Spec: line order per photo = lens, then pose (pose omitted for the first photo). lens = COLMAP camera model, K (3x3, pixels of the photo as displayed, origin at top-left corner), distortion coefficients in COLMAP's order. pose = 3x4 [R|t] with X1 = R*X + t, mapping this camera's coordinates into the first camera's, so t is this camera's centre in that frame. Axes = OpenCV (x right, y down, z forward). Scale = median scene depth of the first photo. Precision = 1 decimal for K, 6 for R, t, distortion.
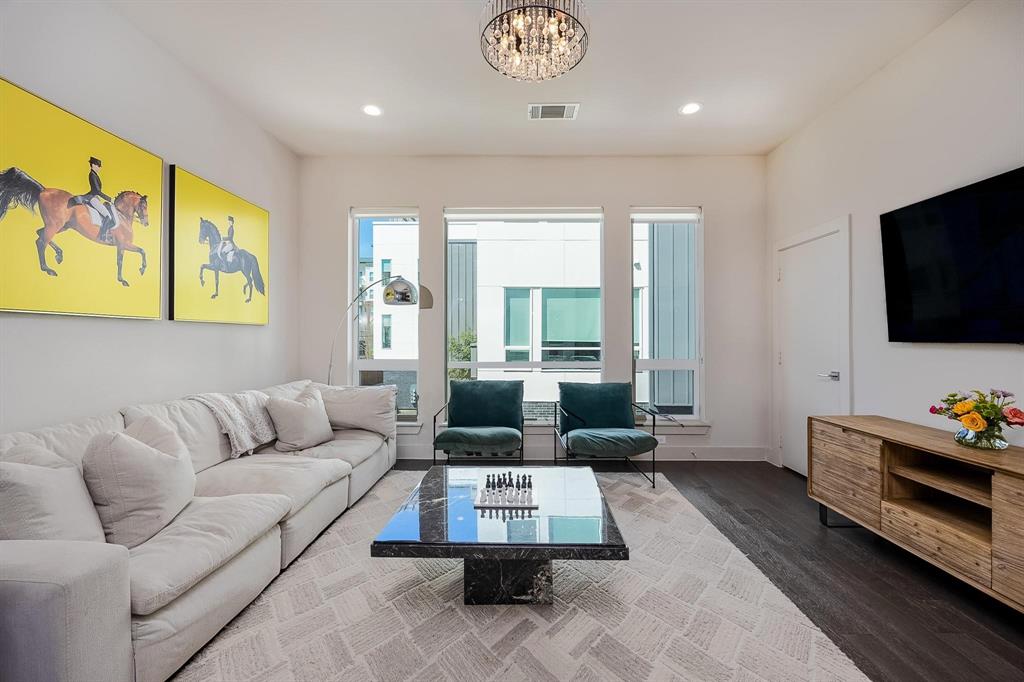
lens RADIAL K [[412.8, 0, 512.0], [0, 412.8, 341.0], [0, 0, 1]] dist [-0.000585, -0.000307]
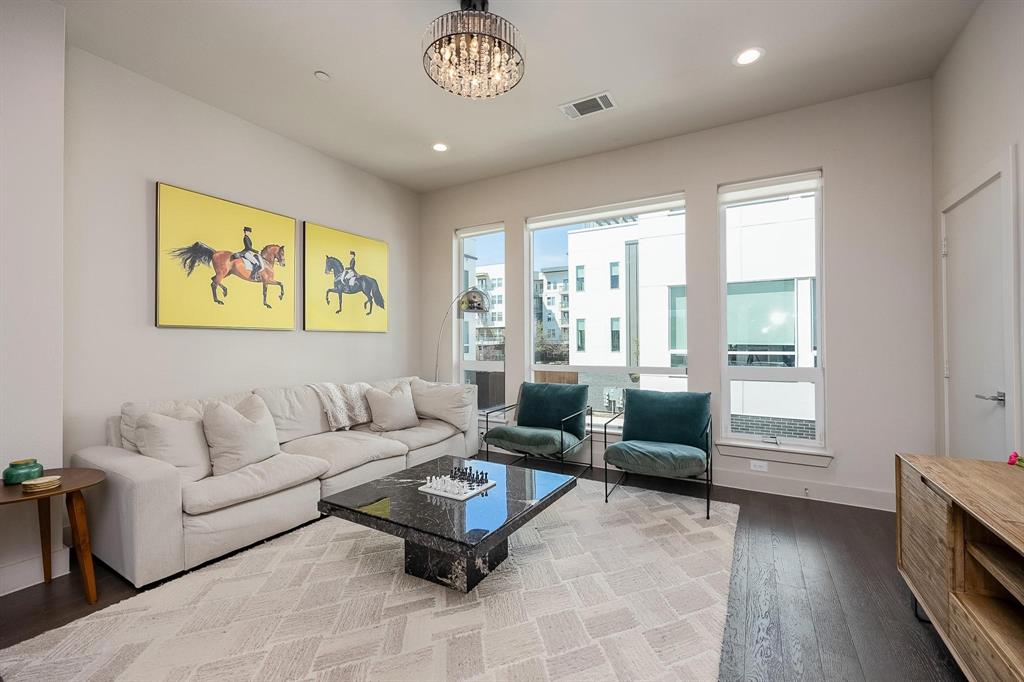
lens RADIAL K [[416.0, 0, 521.6], [0, 416.0, 342.4], [0, 0, 1]] dist [-0.000379, -0.000067]
pose [[0.880157, -0.002469, -0.474676, 0.498884], [0.000568, 0.999991, -0.004148, -0.001344], [0.474682, 0.003381, 0.880151, 0.086360]]
